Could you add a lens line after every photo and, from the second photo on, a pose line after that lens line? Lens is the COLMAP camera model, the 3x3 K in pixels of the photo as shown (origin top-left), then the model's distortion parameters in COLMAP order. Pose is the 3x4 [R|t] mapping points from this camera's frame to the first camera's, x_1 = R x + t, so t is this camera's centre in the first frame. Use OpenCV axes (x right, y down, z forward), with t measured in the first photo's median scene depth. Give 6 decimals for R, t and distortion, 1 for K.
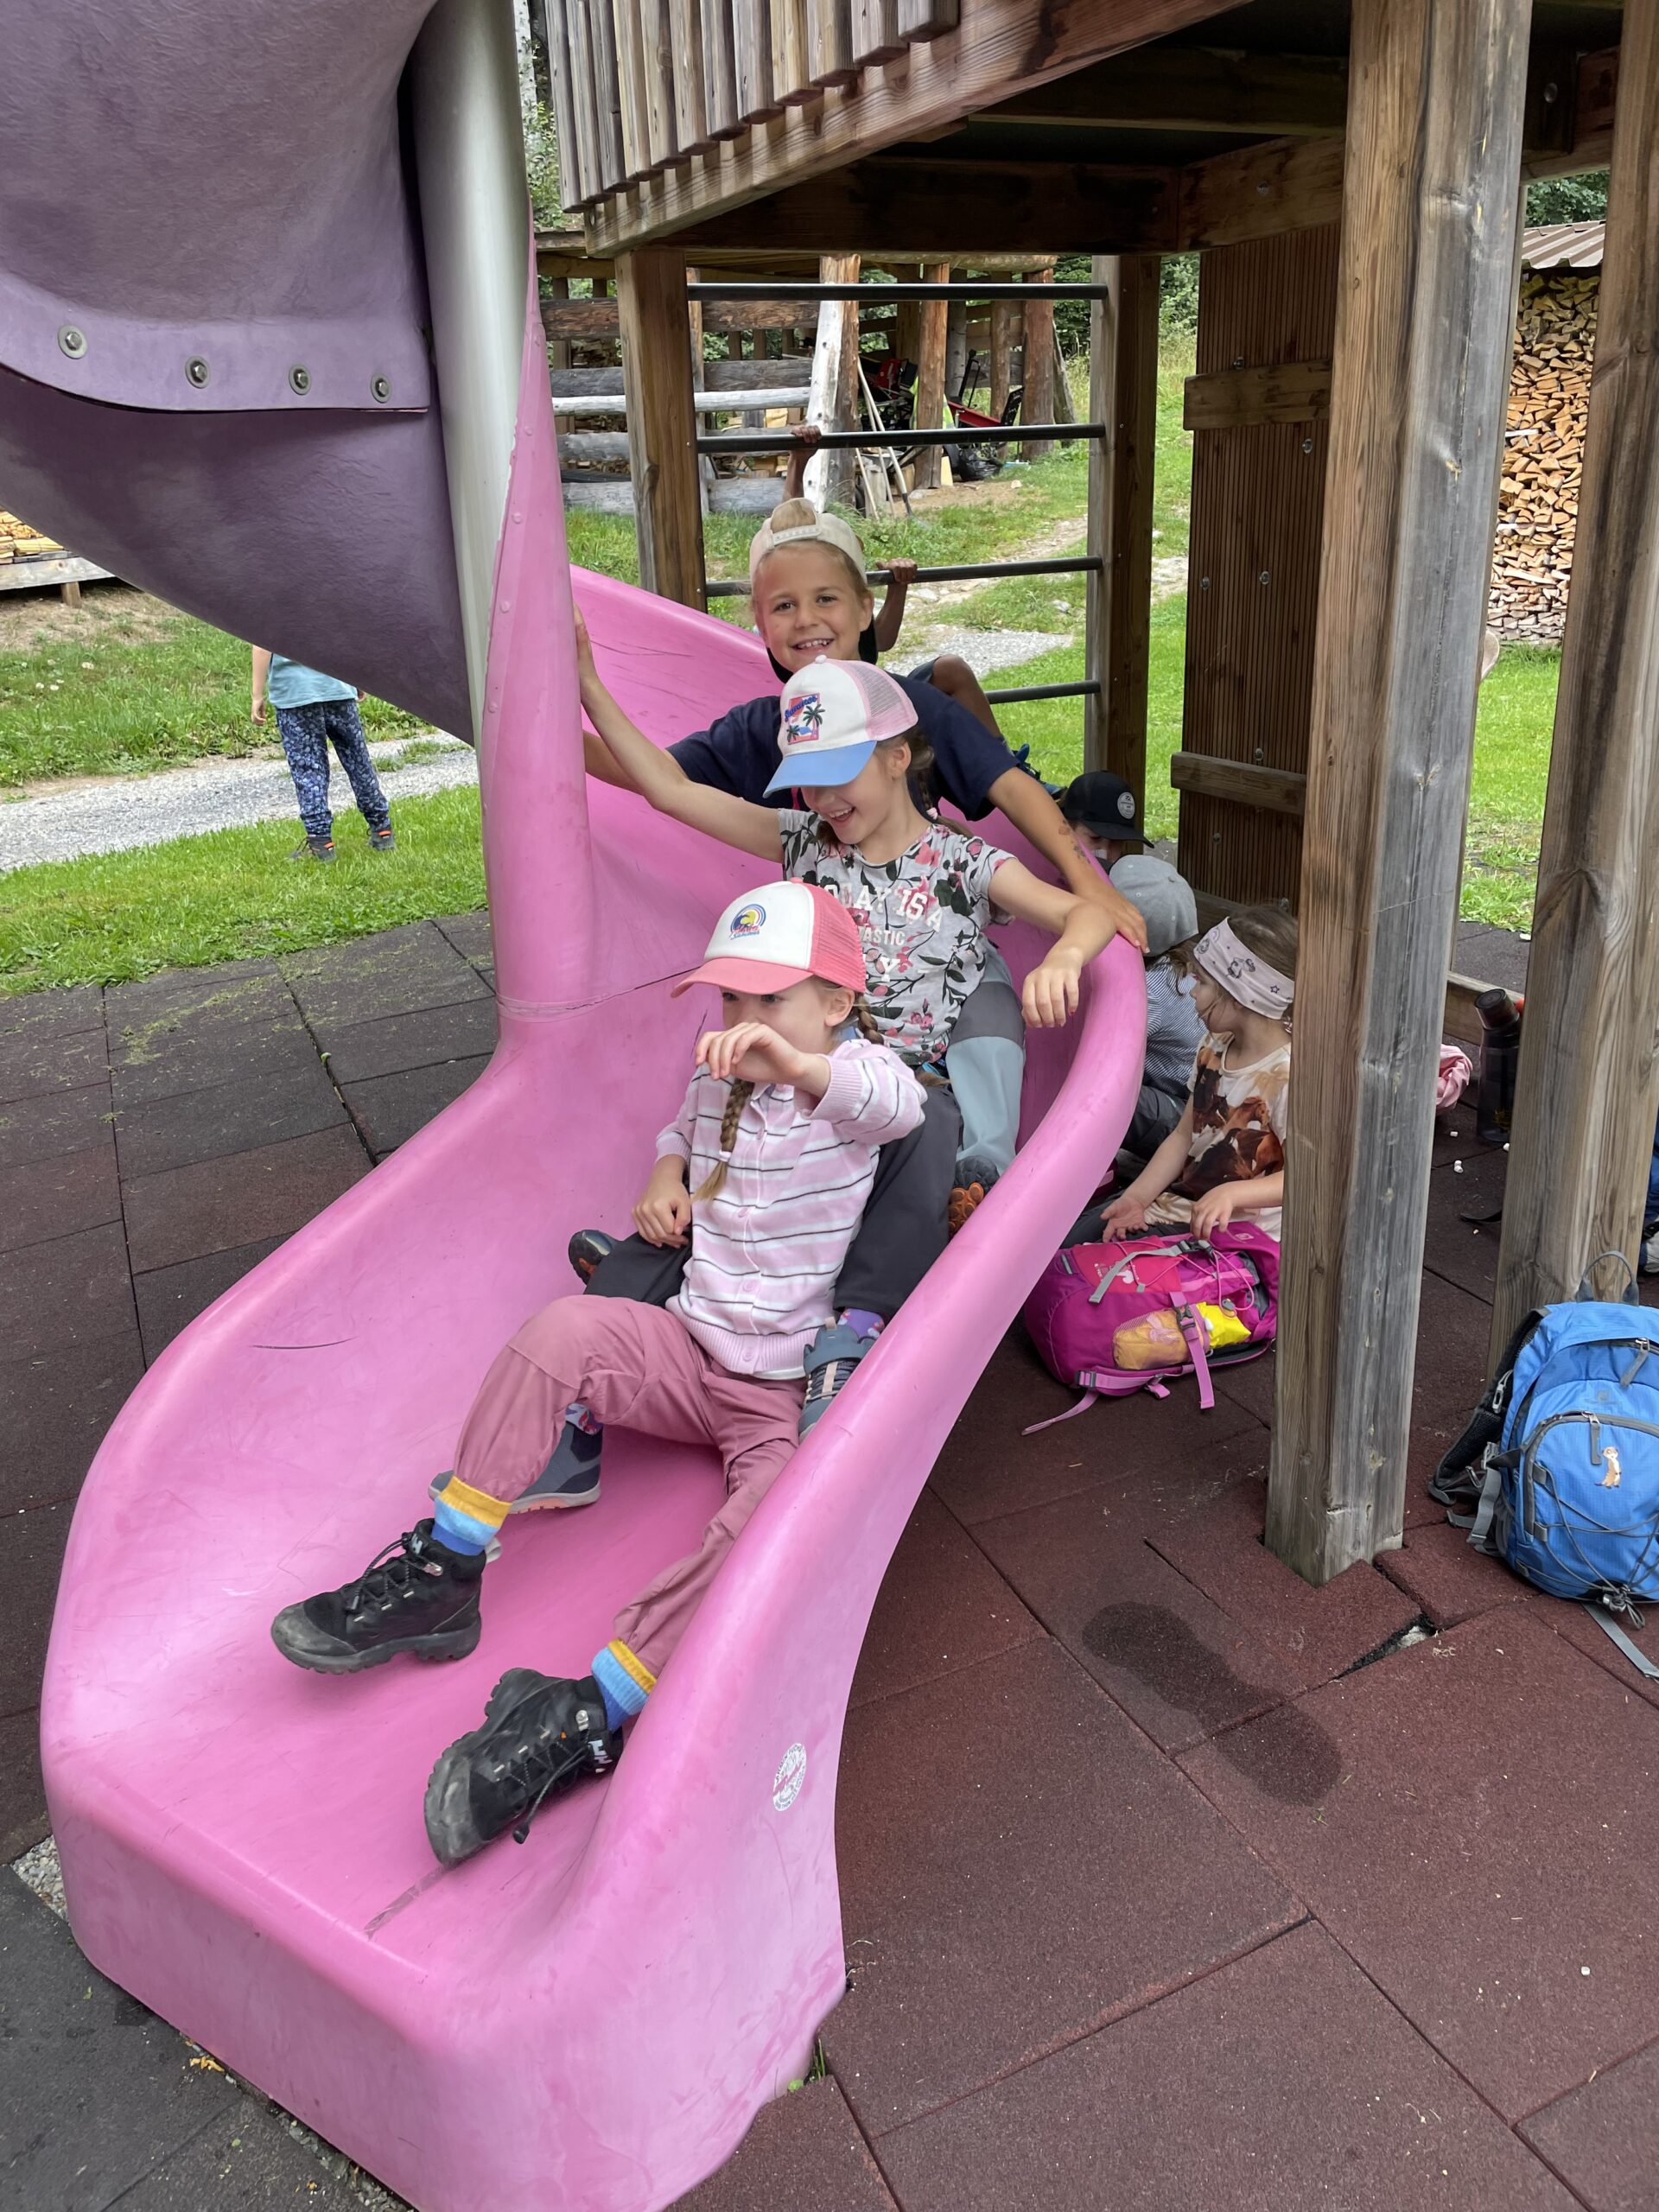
lens RADIAL K [[1676.0, 0, 823.1], [0, 1676.0, 1092.2], [0, 0, 1]] dist [0.084921, -0.112647]
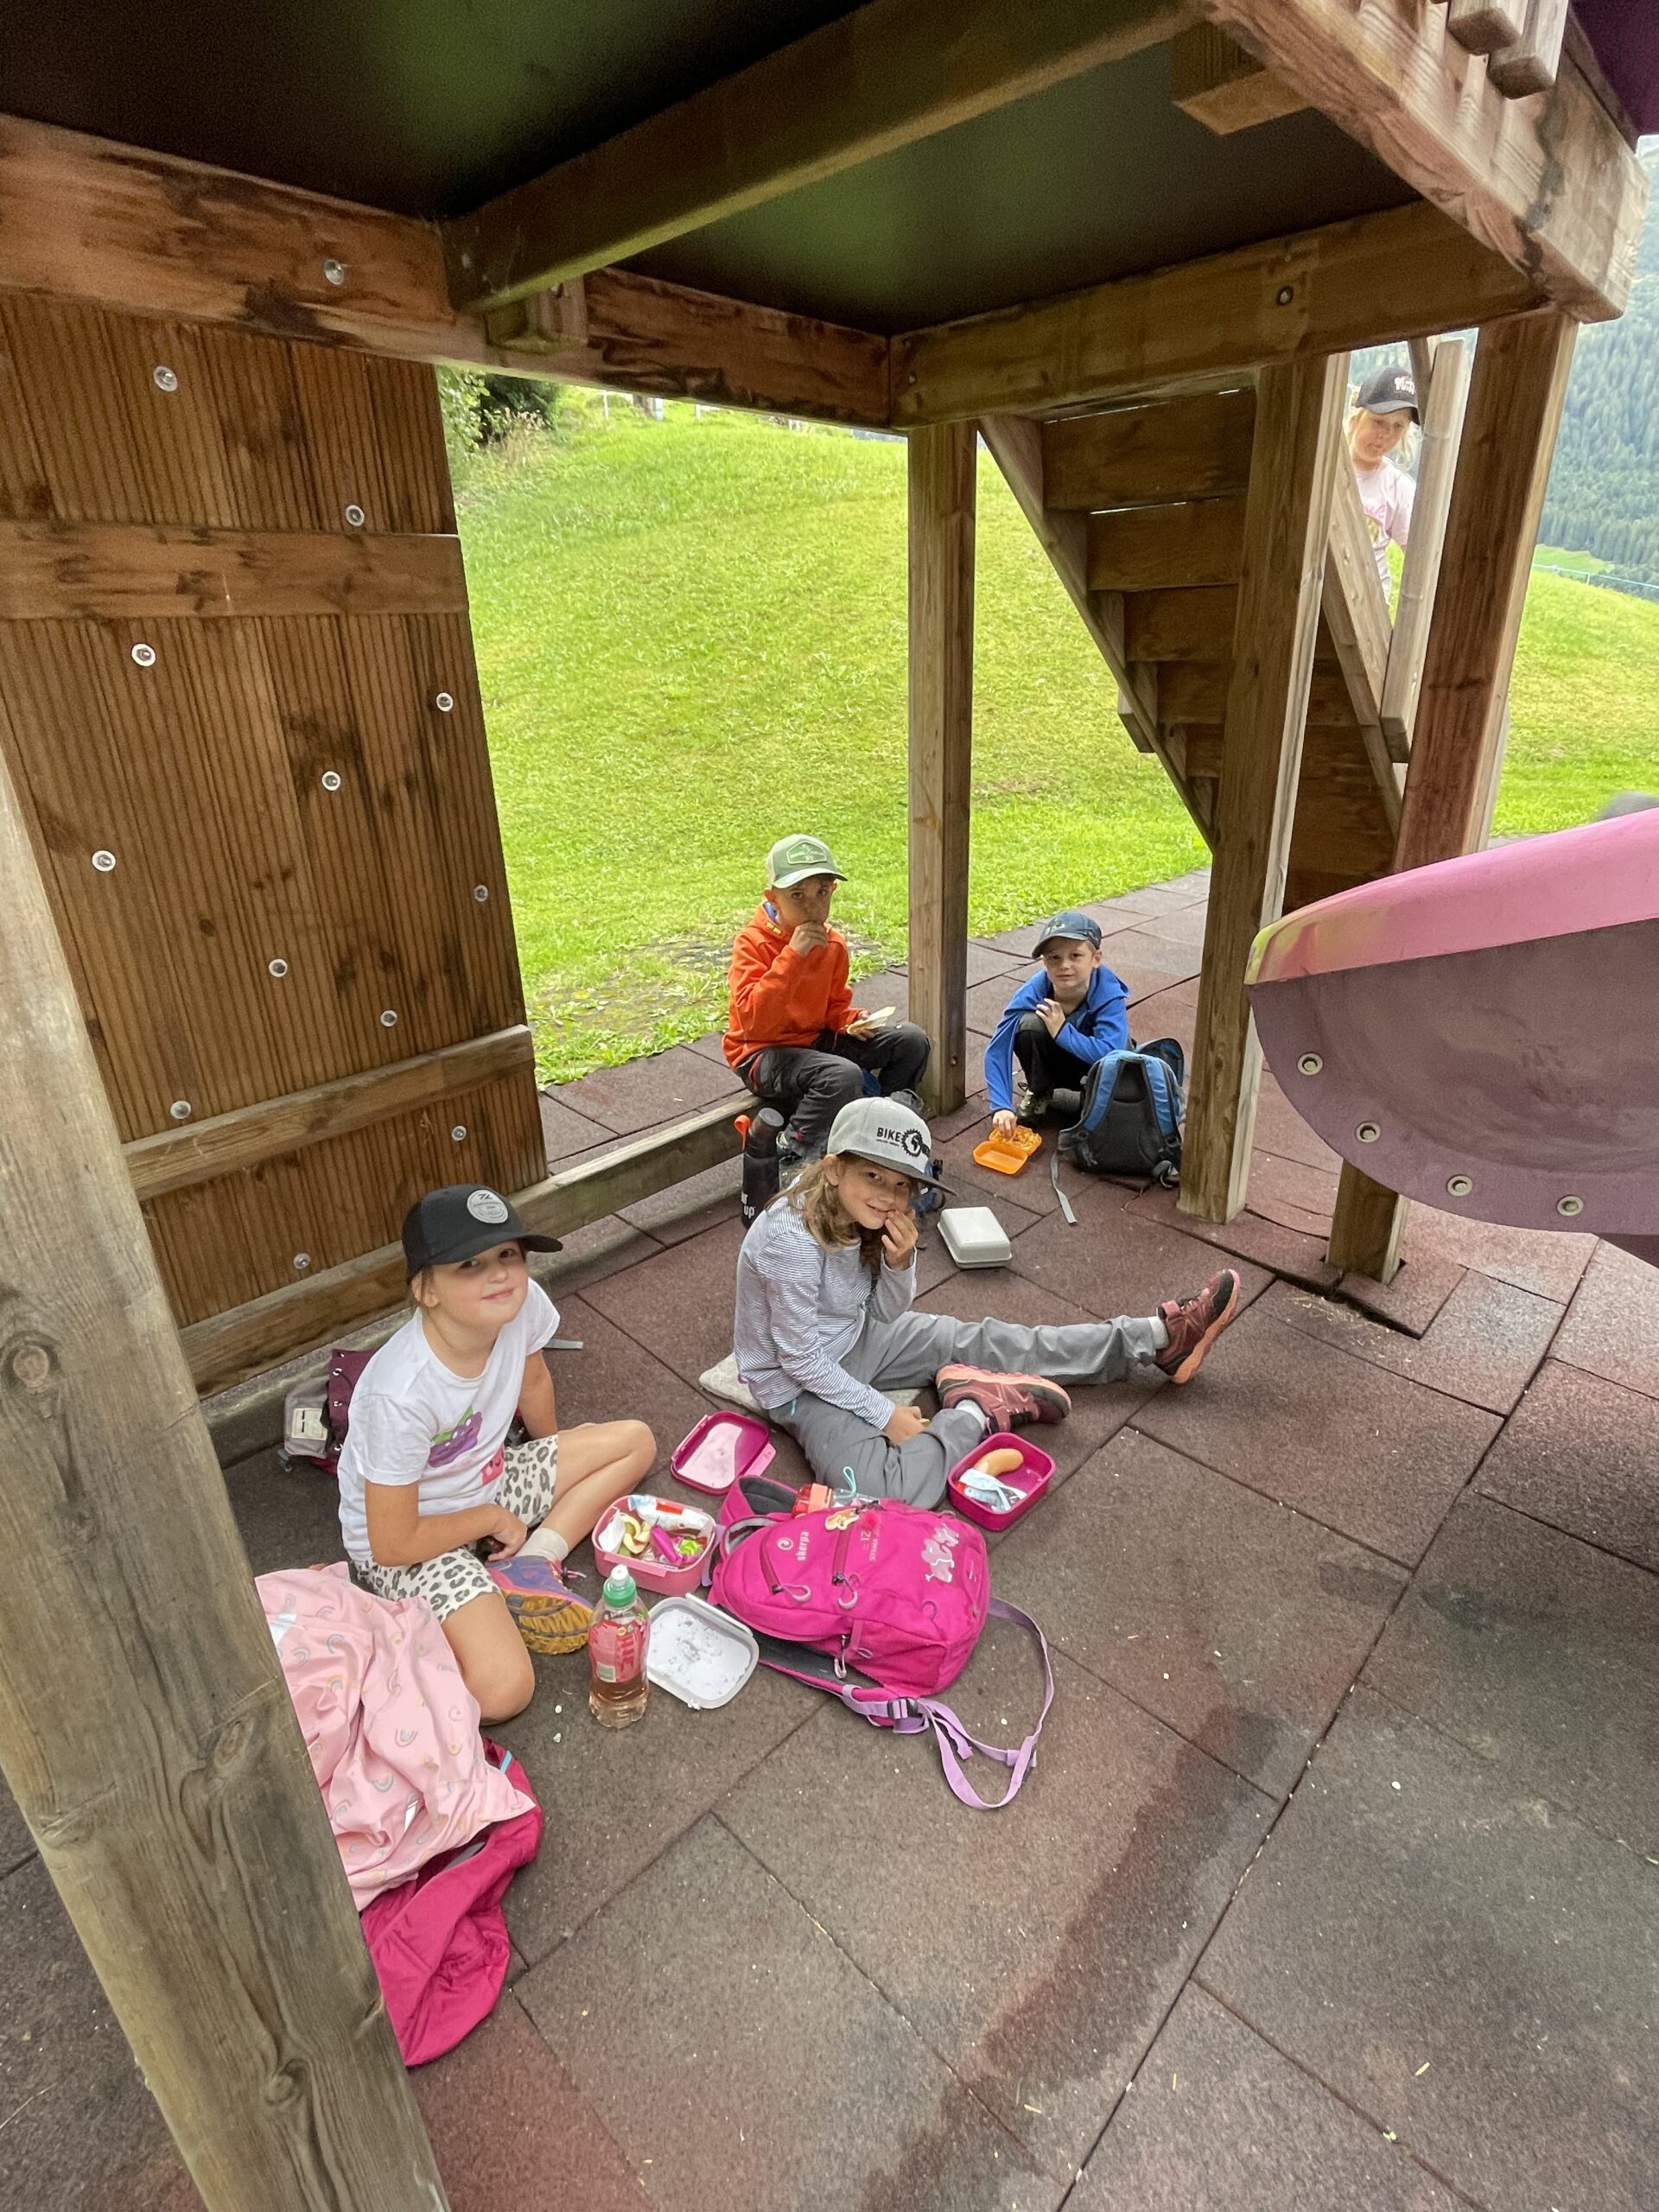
lens RADIAL K [[1100.3, 0, 828.7], [0, 1100.3, 1097.8], [0, 0, 1]] dist [-0.001877, 0.000271]
pose [[-0.393042, -0.307558, 0.866560, -0.432567], [0.357660, 0.817058, 0.452212, -0.595039], [-0.847111, 0.487672, -0.211137, 1.670449]]
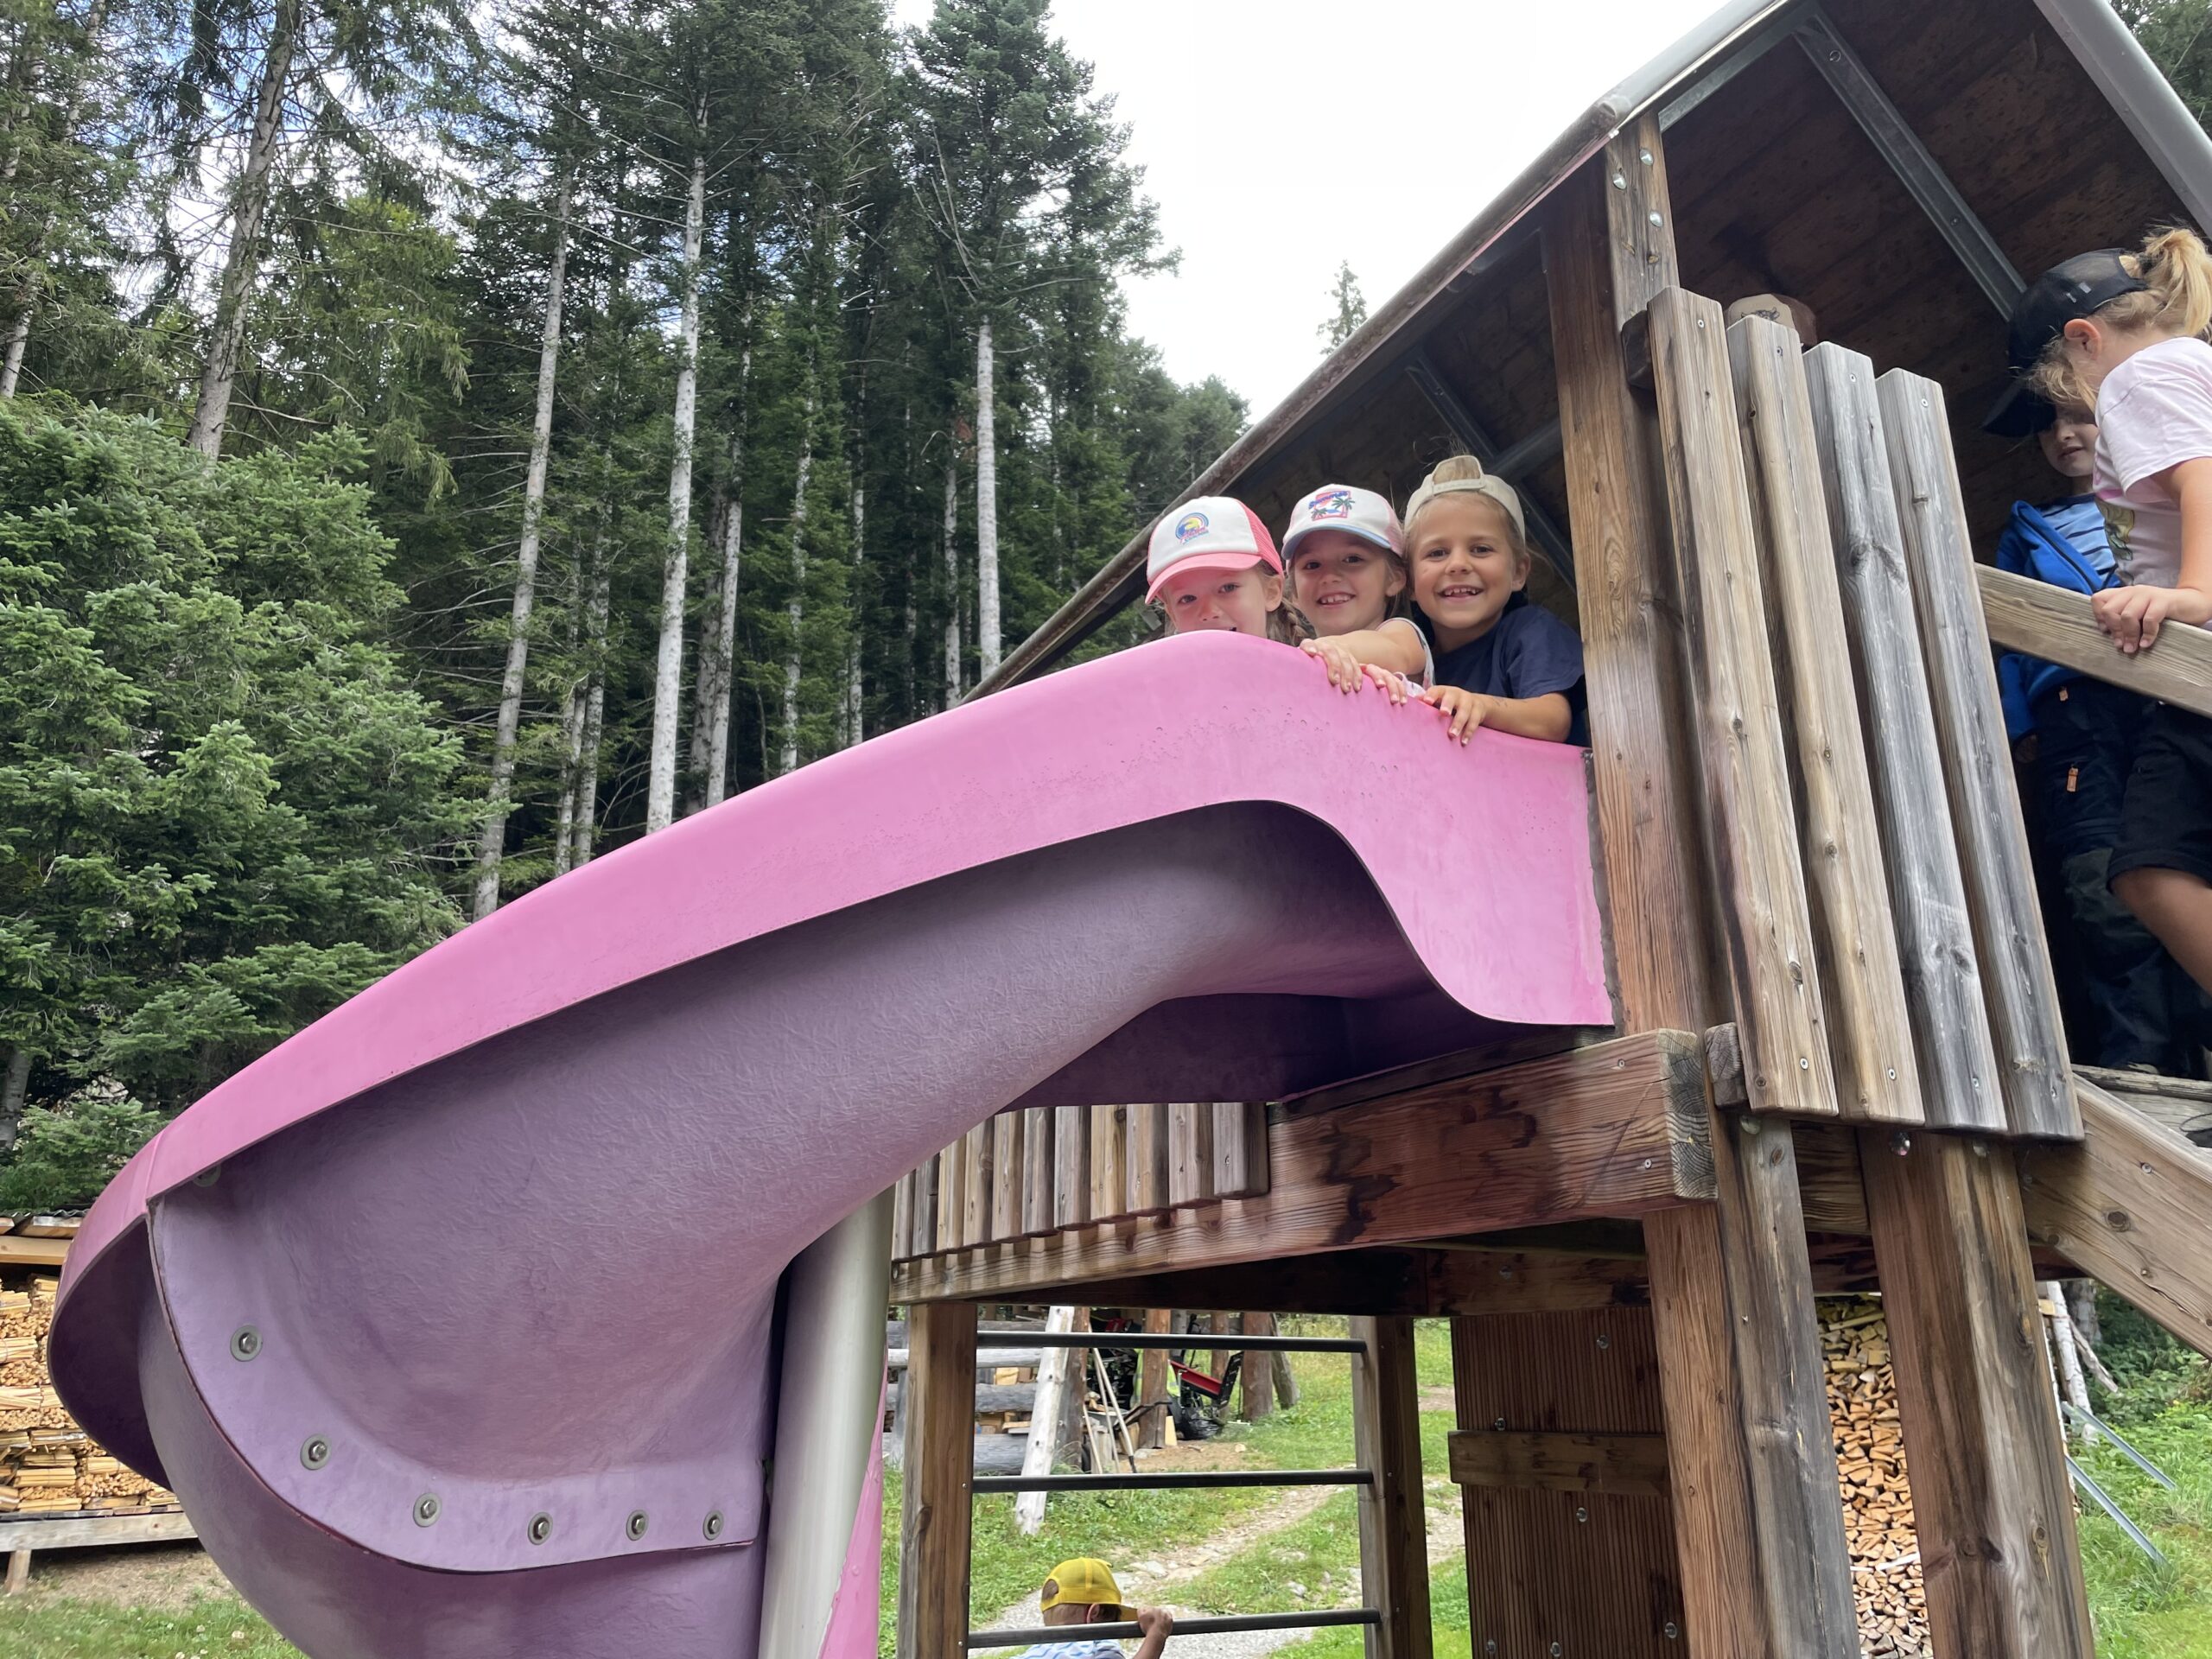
lens RADIAL K [[1676.0, 0, 1121.2], [0, 1676.0, 812.1], [0, 0, 1]] dist [0.084921, -0.112647]
pose [[0.998003, 0.054518, 0.031917, -0.070683], [-0.021815, 0.771552, -0.635792, -0.102151], [-0.059288, 0.633825, 0.771201, -0.031582]]
